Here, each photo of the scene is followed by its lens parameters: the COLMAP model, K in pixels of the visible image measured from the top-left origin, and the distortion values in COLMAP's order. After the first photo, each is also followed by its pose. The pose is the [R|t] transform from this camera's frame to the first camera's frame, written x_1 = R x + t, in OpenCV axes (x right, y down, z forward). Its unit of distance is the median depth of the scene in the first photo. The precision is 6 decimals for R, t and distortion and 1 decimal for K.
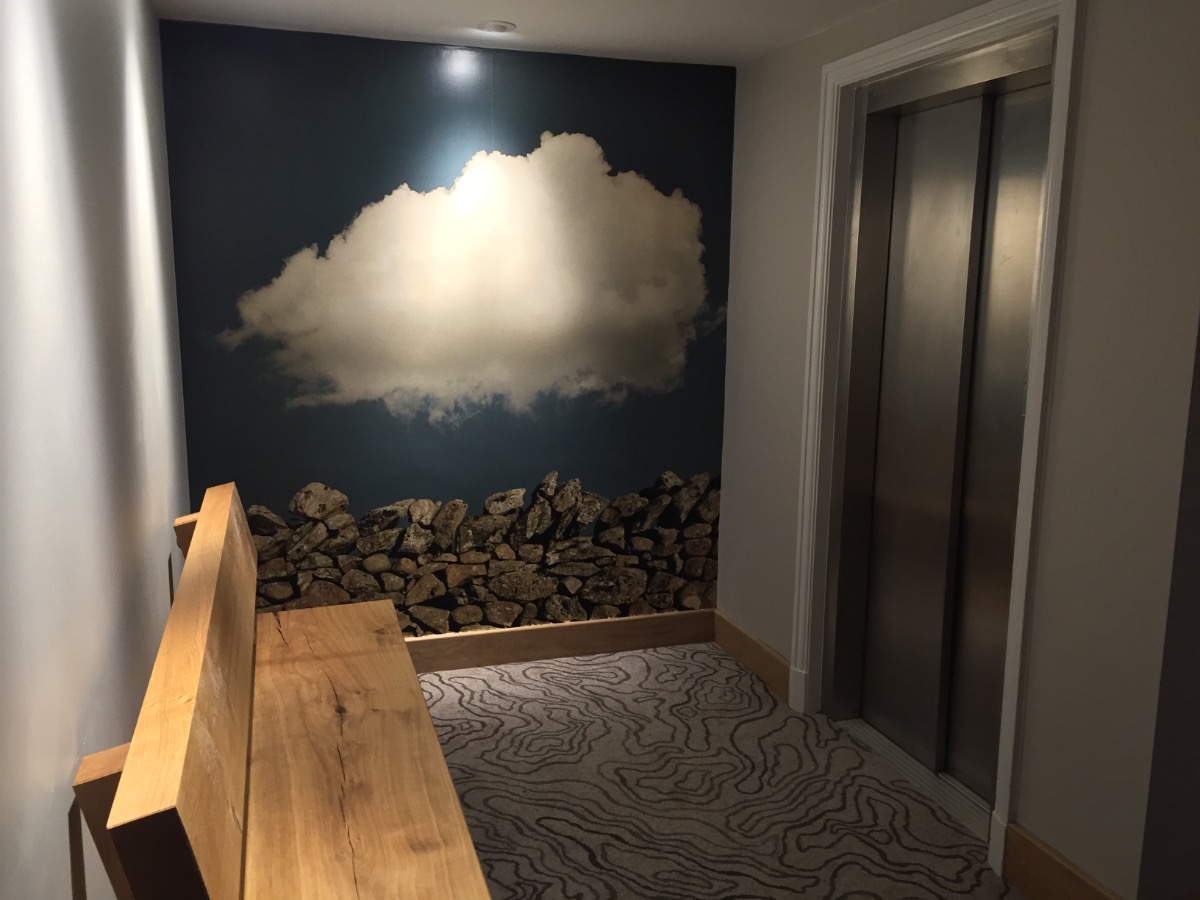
lens RADIAL K [[1006.4, 0, 595.9], [0, 1006.4, 452.4], [0, 0, 1]] dist [0.046957, -0.025288]
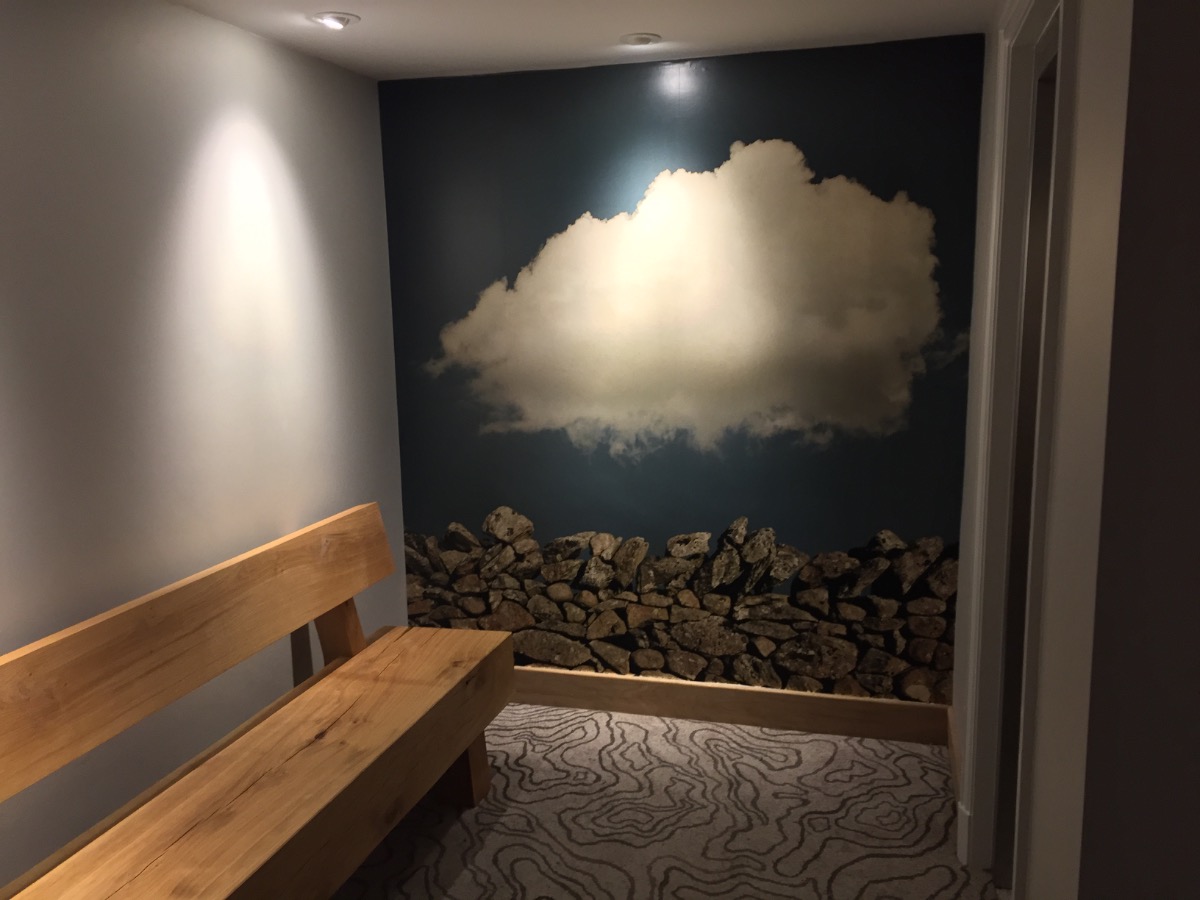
lens RADIAL K [[1006.4, 0, 595.7], [0, 1006.4, 451.7], [0, 0, 1]] dist [0.046957, -0.025288]
pose [[0.833492, 0.063360, -0.548886, 0.346857], [-0.065517, 0.997728, 0.015683, -0.046246], [0.548633, 0.022890, 0.835750, 0.178642]]
